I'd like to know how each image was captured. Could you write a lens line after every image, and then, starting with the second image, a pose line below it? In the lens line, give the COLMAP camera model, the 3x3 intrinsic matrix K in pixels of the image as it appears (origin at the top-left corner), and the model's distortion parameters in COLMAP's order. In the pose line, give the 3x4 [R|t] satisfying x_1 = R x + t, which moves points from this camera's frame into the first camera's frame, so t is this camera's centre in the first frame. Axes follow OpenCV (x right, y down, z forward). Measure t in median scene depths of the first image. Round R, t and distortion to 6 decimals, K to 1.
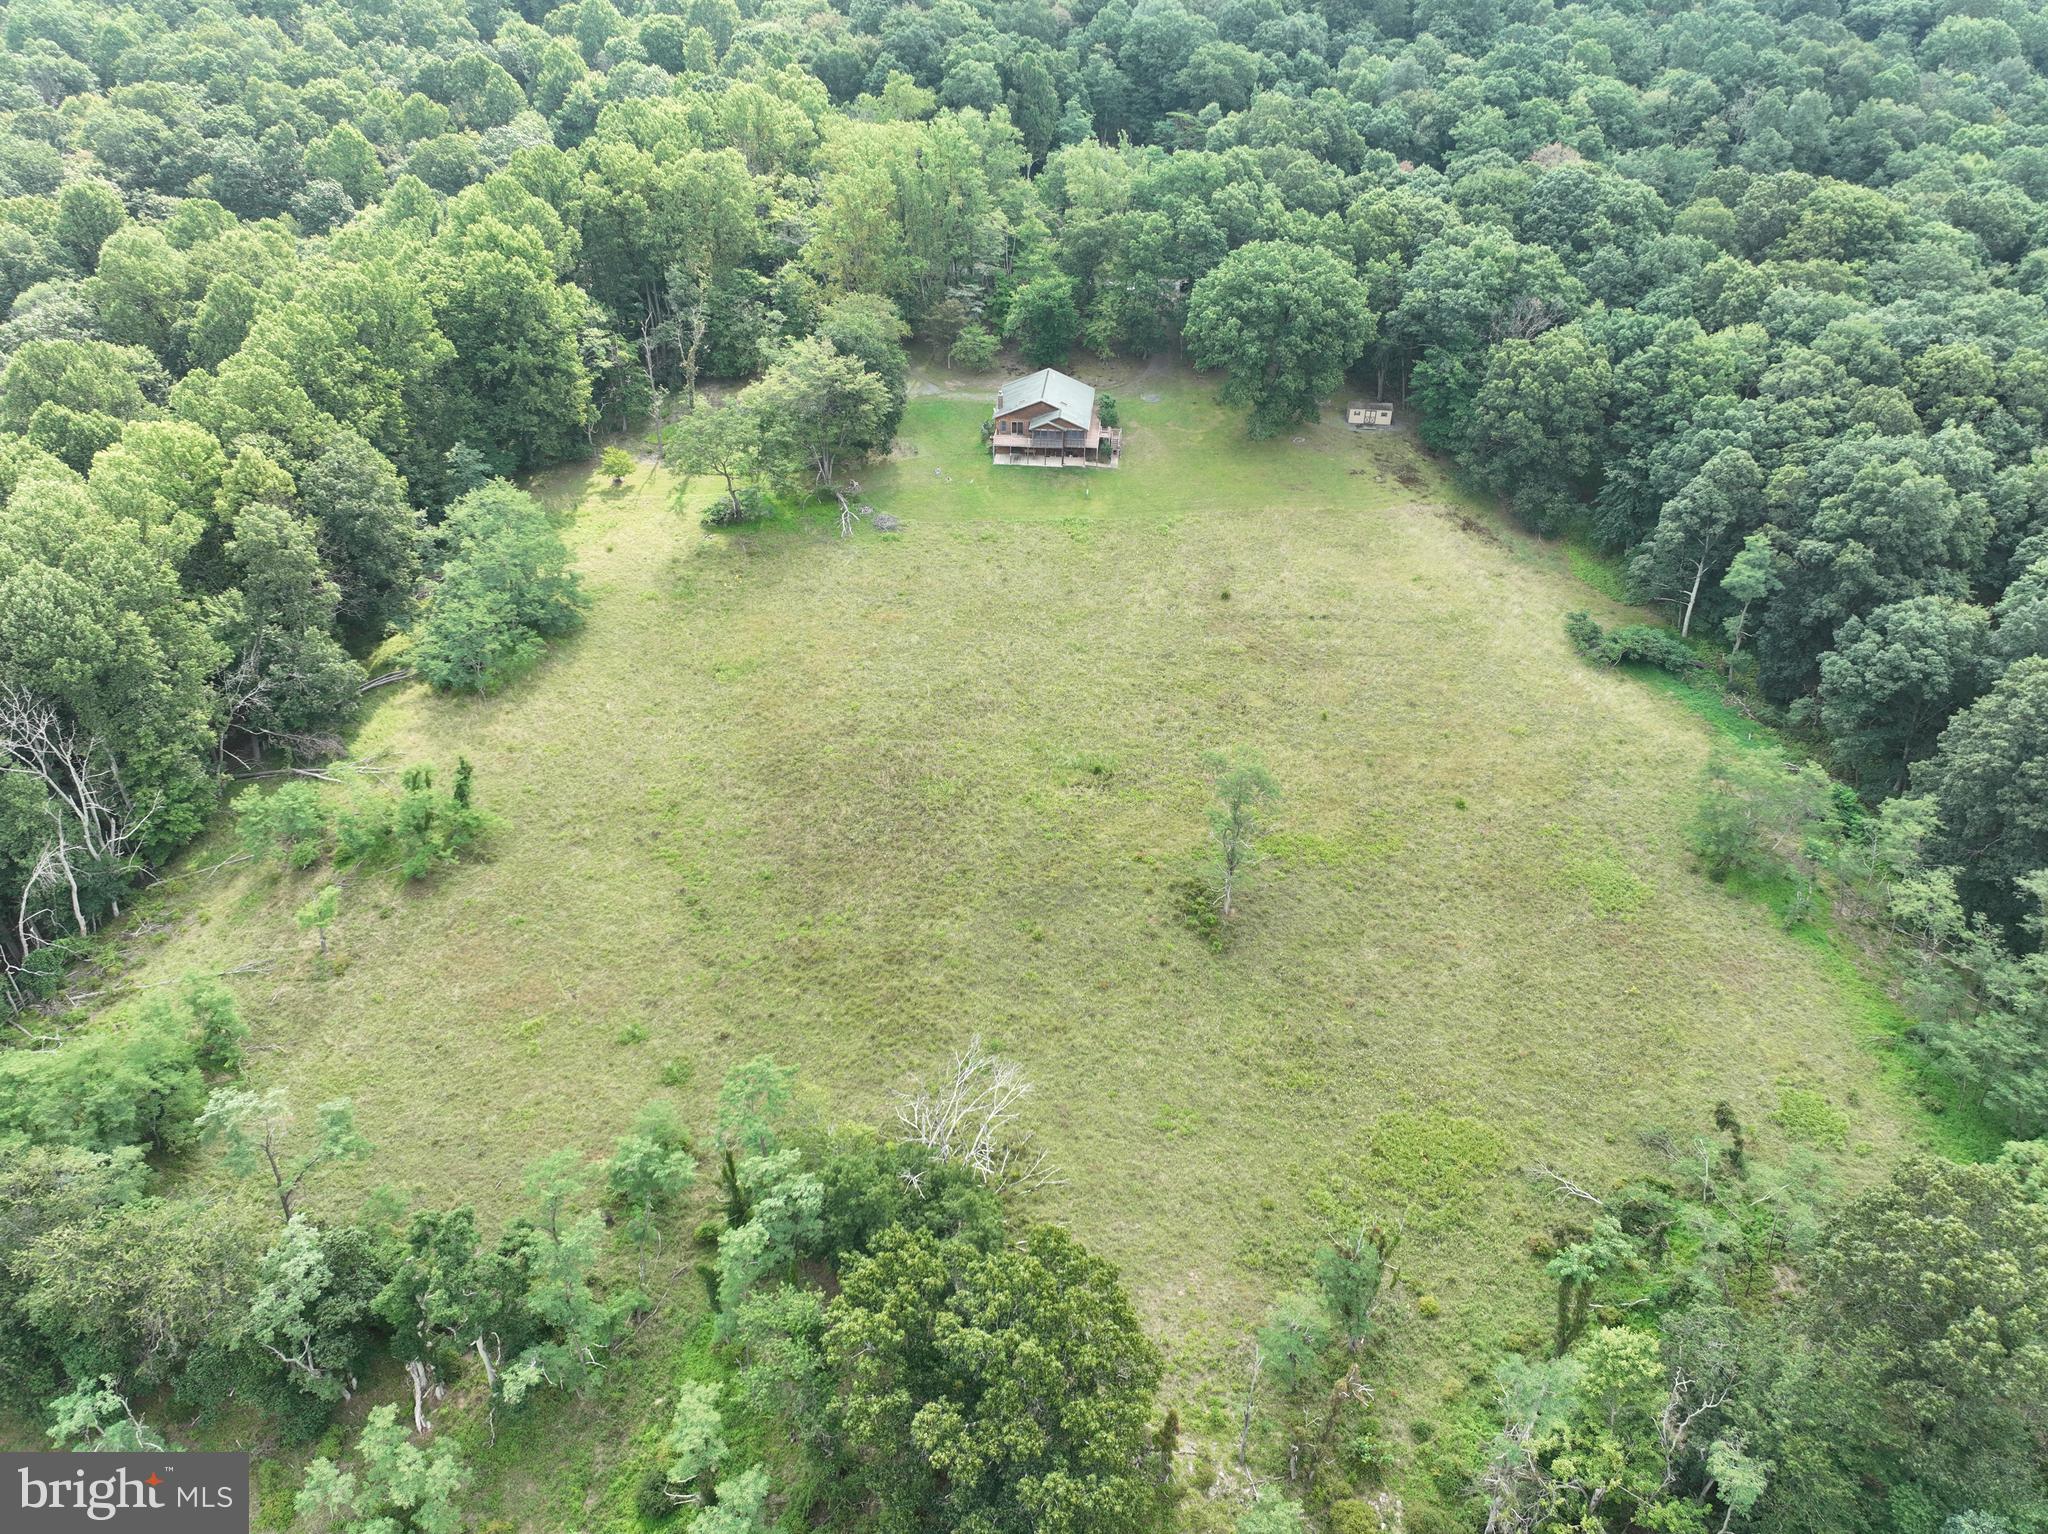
lens RADIAL K [[1444.1, 0, 1035.0], [0, 1444.1, 754.4], [0, 0, 1]] dist [0.002985, 0.008889]
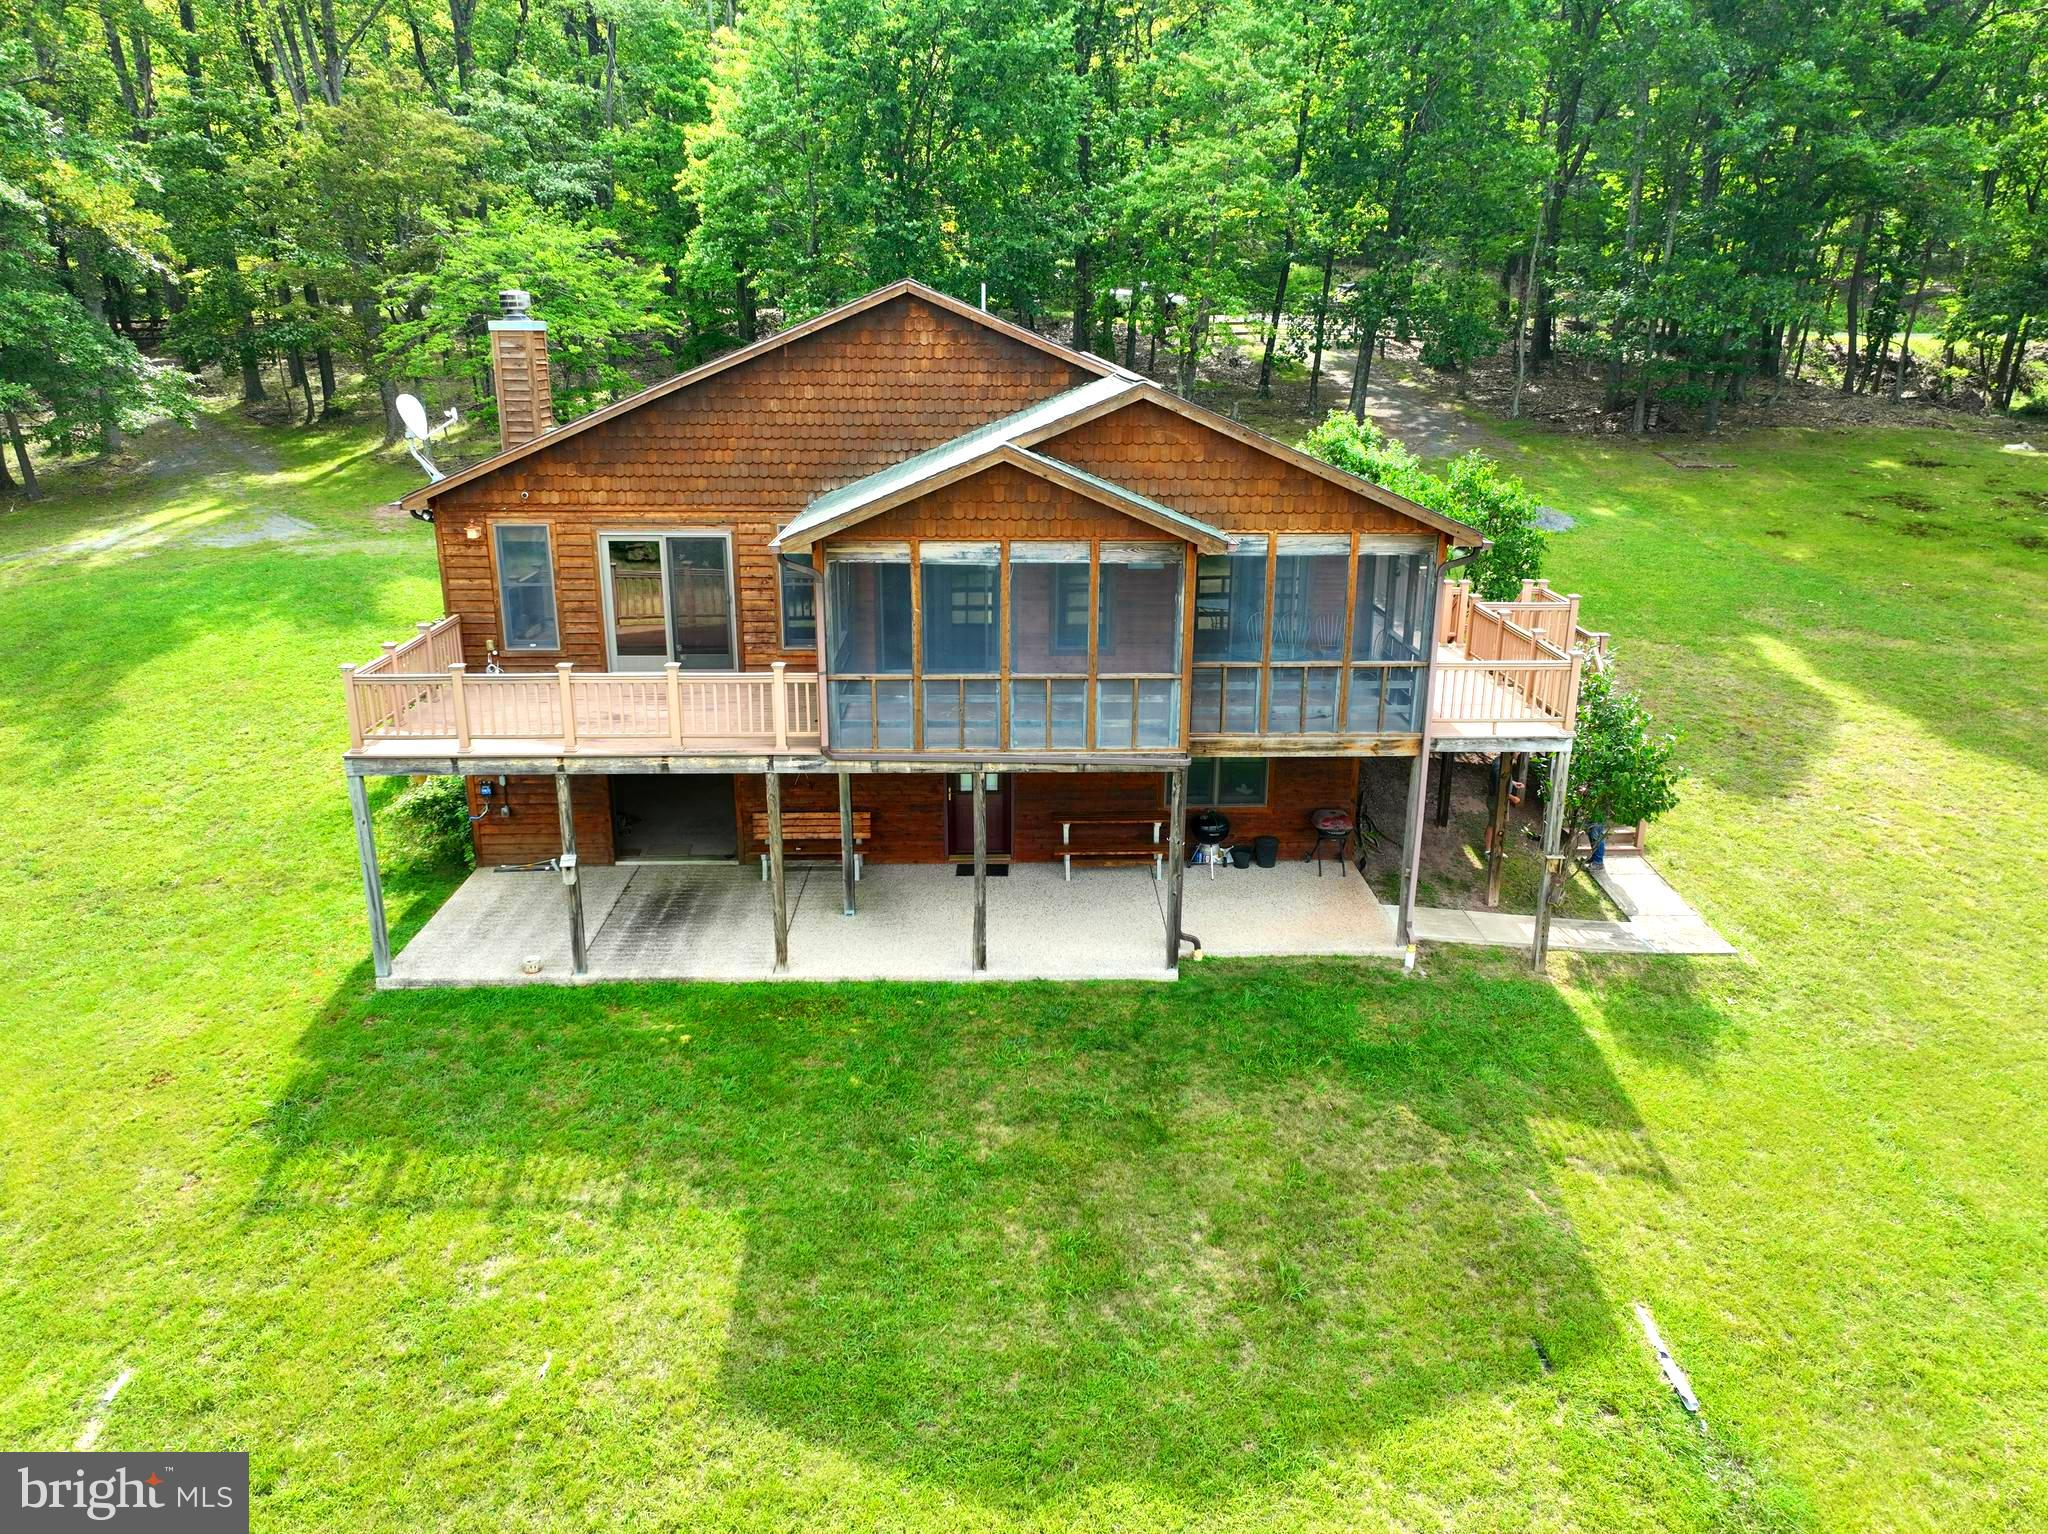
lens RADIAL K [[1444.1, 0, 1035.0], [0, 1444.1, 754.4], [0, 0, 1]] dist [0.002985, 0.008889]
pose [[0.993011, -0.038073, 0.111714, 0.001098], [0.067884, 0.958545, -0.276737, -0.201203], [-0.096546, 0.282387, 0.954430, 0.974547]]
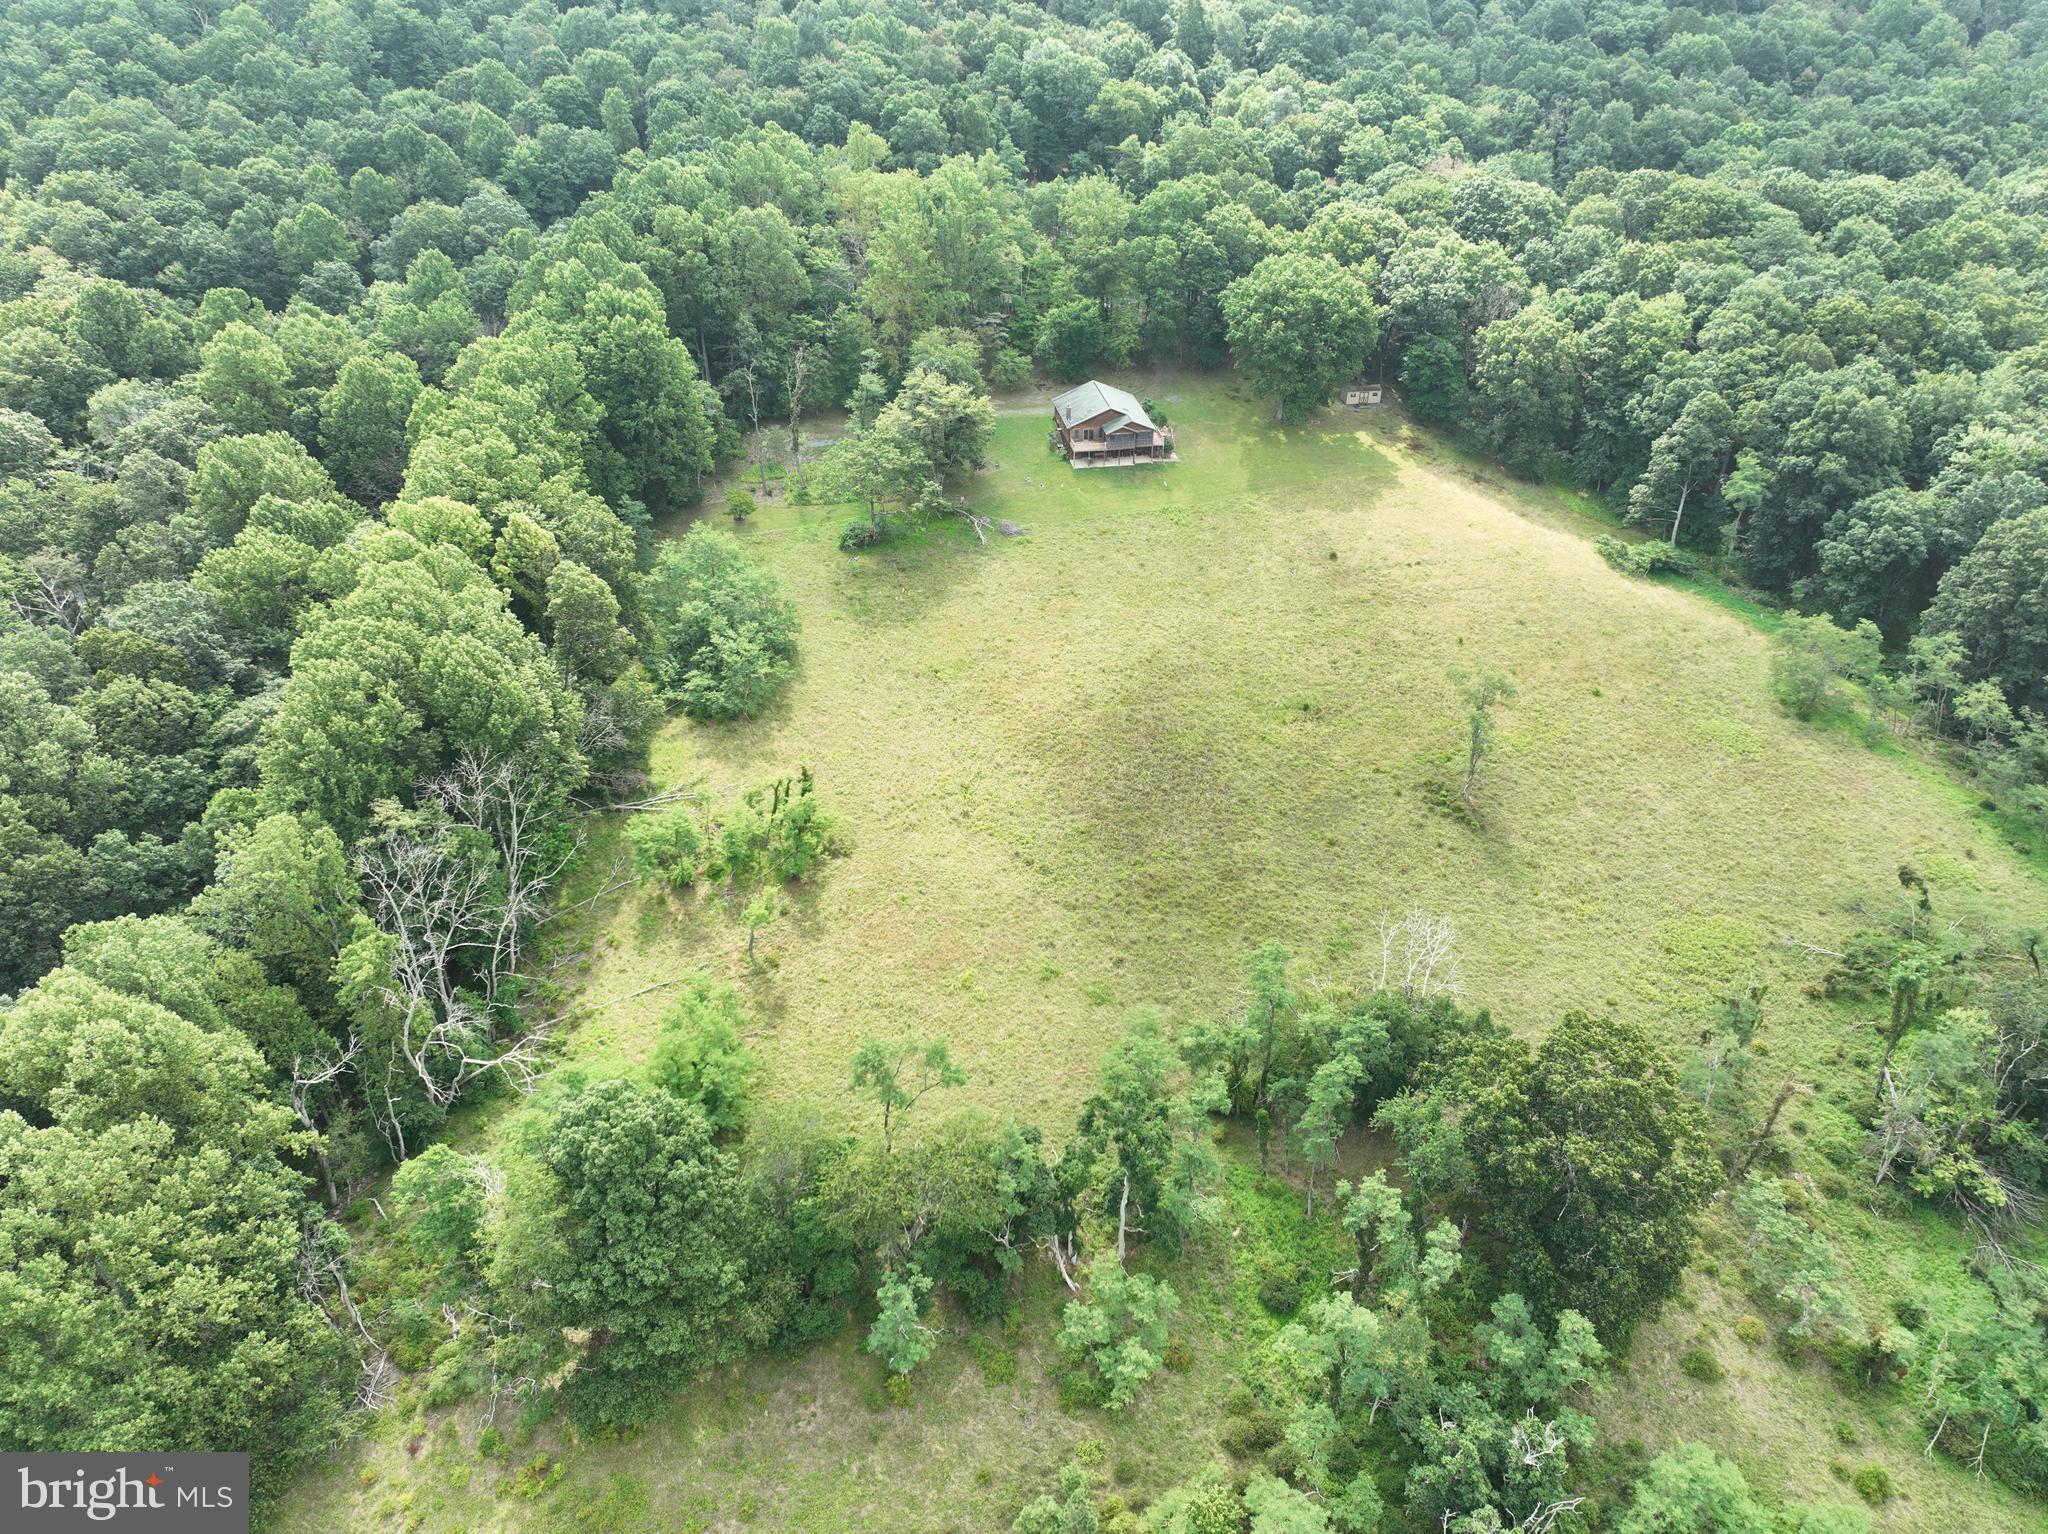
lens RADIAL K [[1444.1, 0, 1035.0], [0, 1444.1, 754.4], [0, 0, 1]] dist [0.002985, 0.008889]
pose [[0.969074, -0.140277, 0.203022, -0.339739], [0.142311, 0.989811, 0.004622, 0.009930], [-0.201602, 0.024413, 0.979163, -0.093439]]
